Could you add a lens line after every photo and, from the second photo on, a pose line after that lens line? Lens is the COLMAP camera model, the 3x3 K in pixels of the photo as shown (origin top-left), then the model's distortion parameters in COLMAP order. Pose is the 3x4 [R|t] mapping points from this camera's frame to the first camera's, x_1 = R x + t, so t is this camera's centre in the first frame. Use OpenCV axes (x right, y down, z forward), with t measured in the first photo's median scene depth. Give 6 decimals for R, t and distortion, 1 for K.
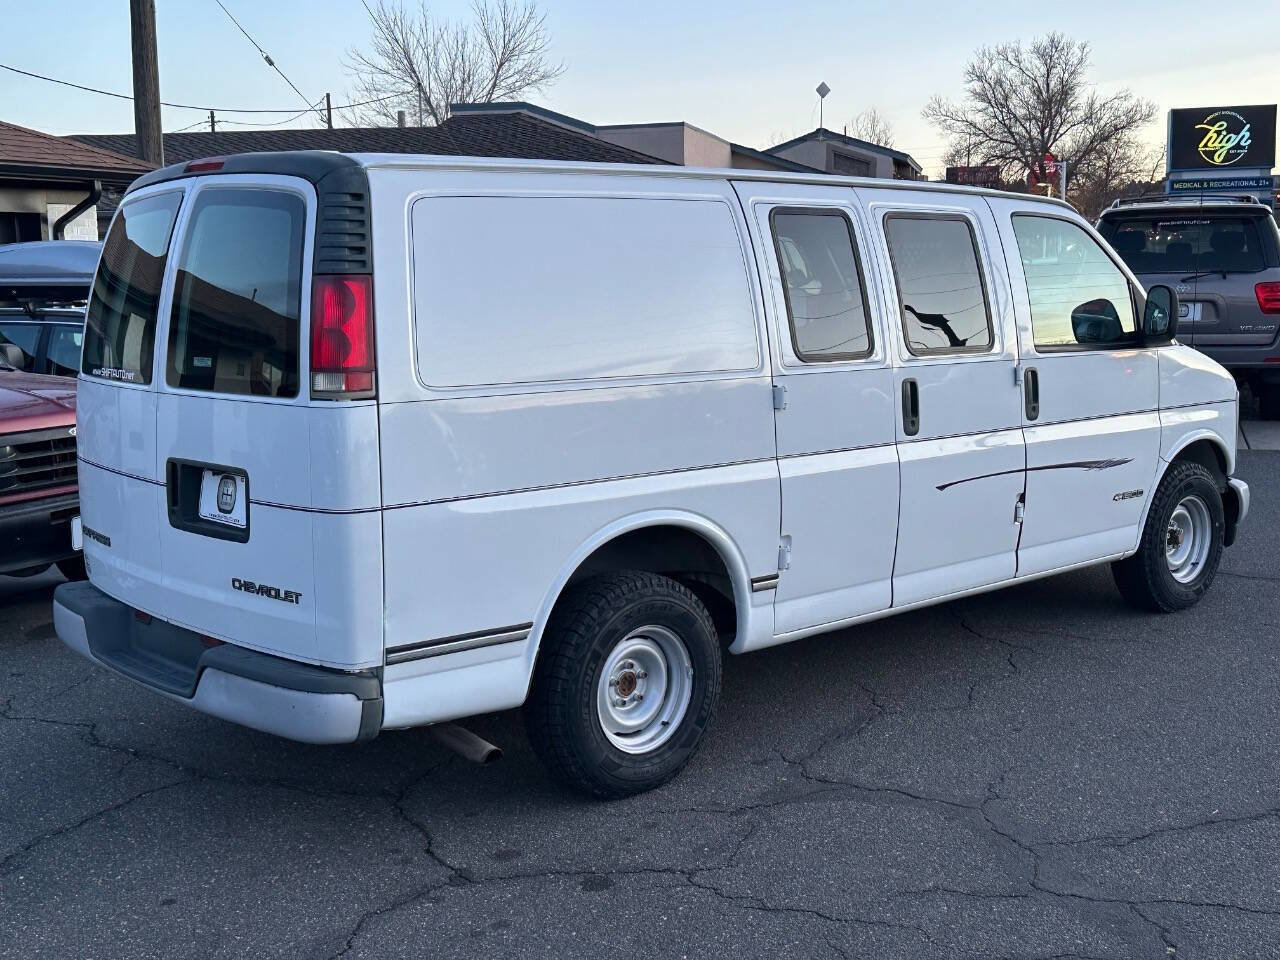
lens RADIAL K [[1448.4, 0, 644.7], [0, 1448.4, 479.0], [0, 0, 1]] dist [0.211907, -0.469609]
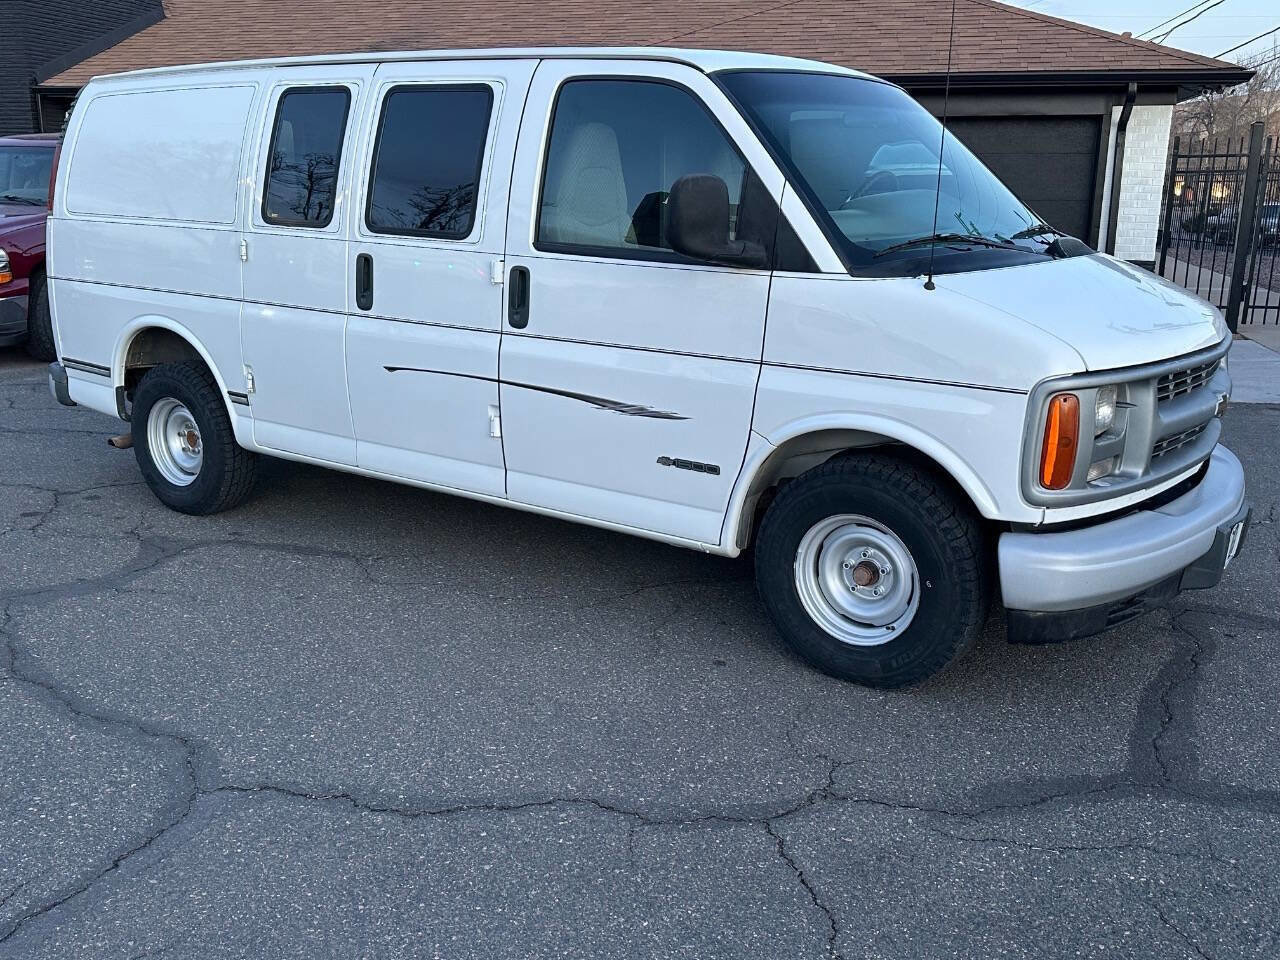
lens RADIAL K [[1189.3, 0, 646.9], [0, 1189.3, 479.6], [0, 0, 1]] dist [0.156259, -0.286322]
pose [[0.222707, 0.251595, -0.941861, 1.205657], [-0.152761, 0.963196, 0.221173, -0.151189], [0.962842, 0.094623, 0.252944, 1.120820]]
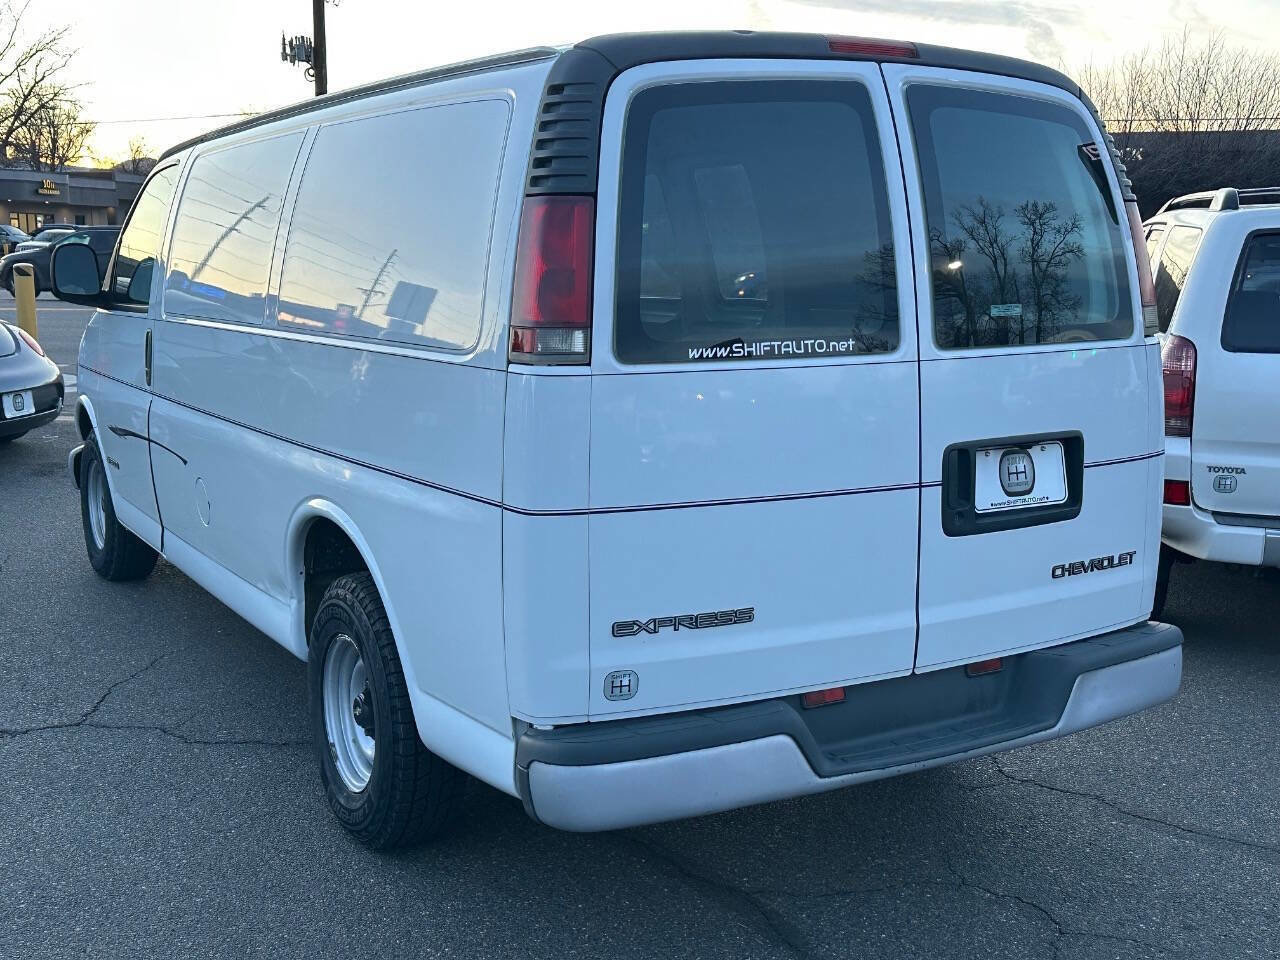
lens RADIAL K [[1450.0, 0, 646.9], [0, 1450.0, 485.0], [0, 0, 1]] dist [0.195525, -0.412637]
pose [[0.196145, -0.145020, 0.969792, -0.996902], [0.136900, 0.983367, 0.119362, -0.096331], [-0.970971, 0.109352, 0.212736, 0.923067]]
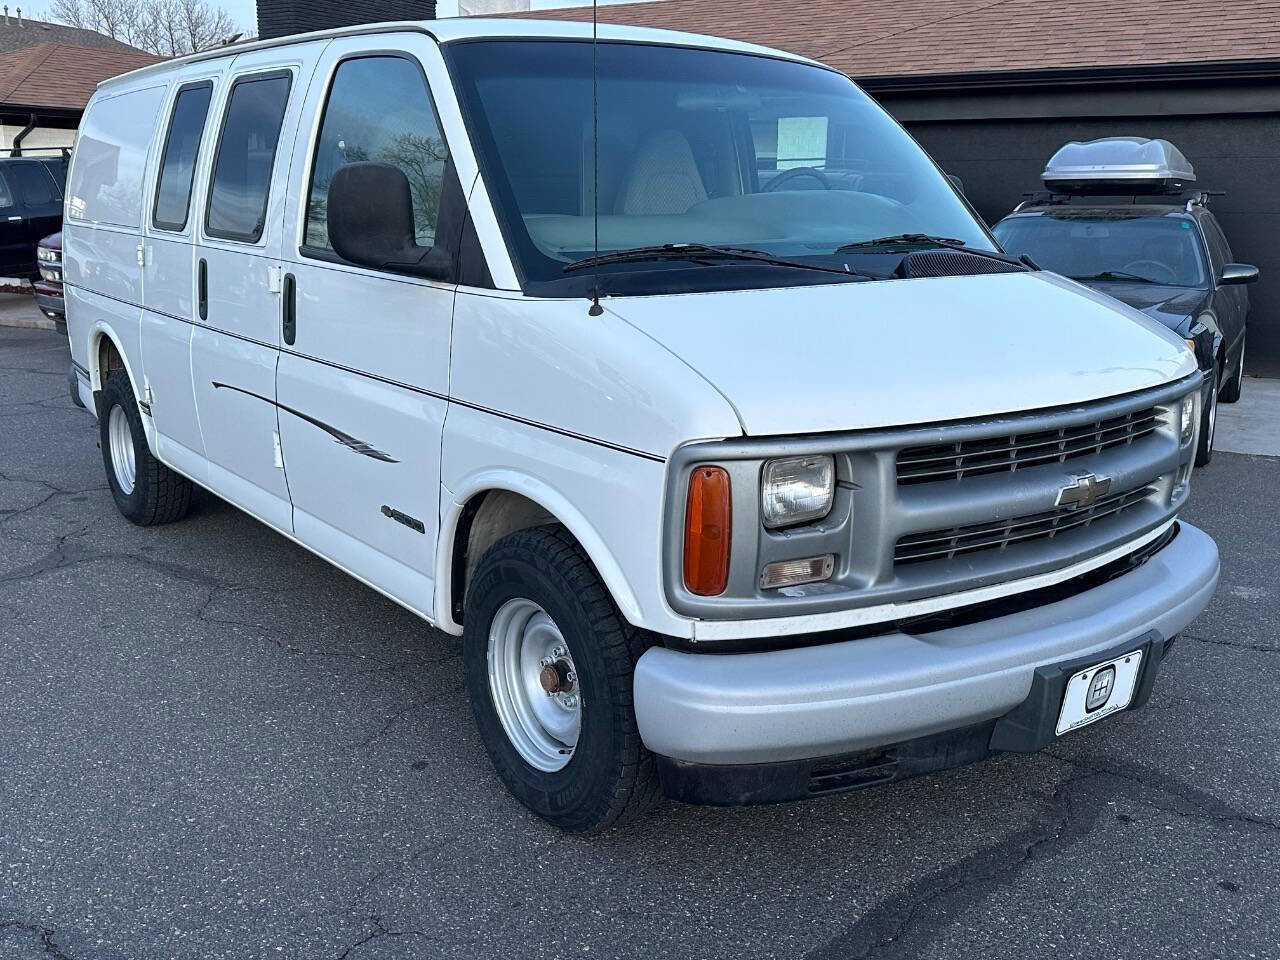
lens RADIAL K [[1189.8, 0, 640.0], [0, 1189.8, 480.0], [0, 0, 1]] dist [0.154633, -0.284817]
pose [[-0.079752, 0.243943, -0.966505, 1.077123], [-0.149709, 0.955664, 0.253561, -0.196106], [0.985508, 0.164916, -0.039696, 1.507373]]
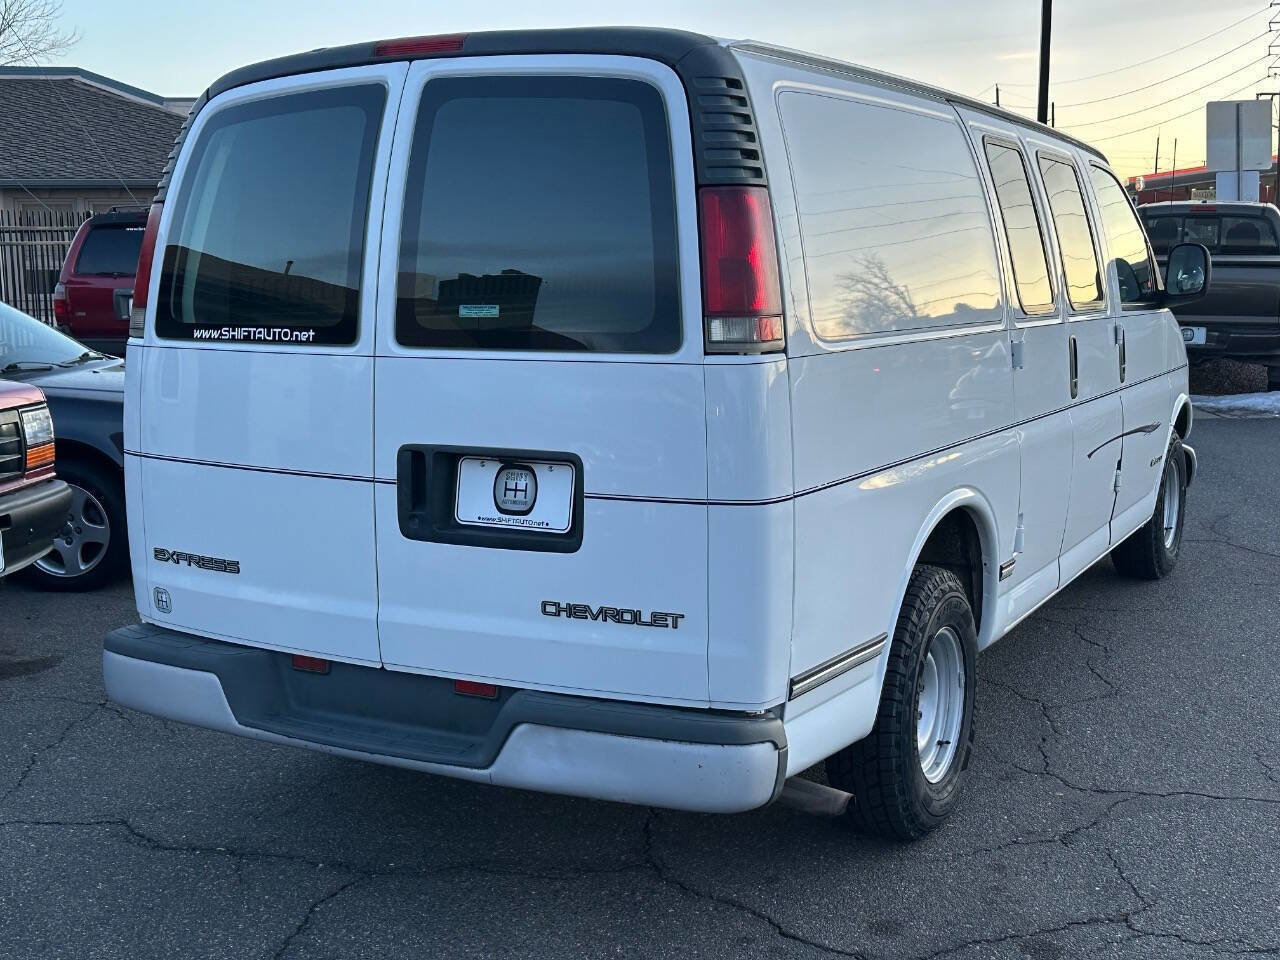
lens RADIAL K [[1450.0, 0, 646.9], [0, 1450.0, 485.0], [0, 0, 1]] dist [0.195525, -0.412637]
pose [[0.945049, -0.043735, 0.323991, -0.413154], [0.042066, 0.999041, 0.012157, 0.001816], [-0.324212, 0.002140, 0.945982, 0.254550]]
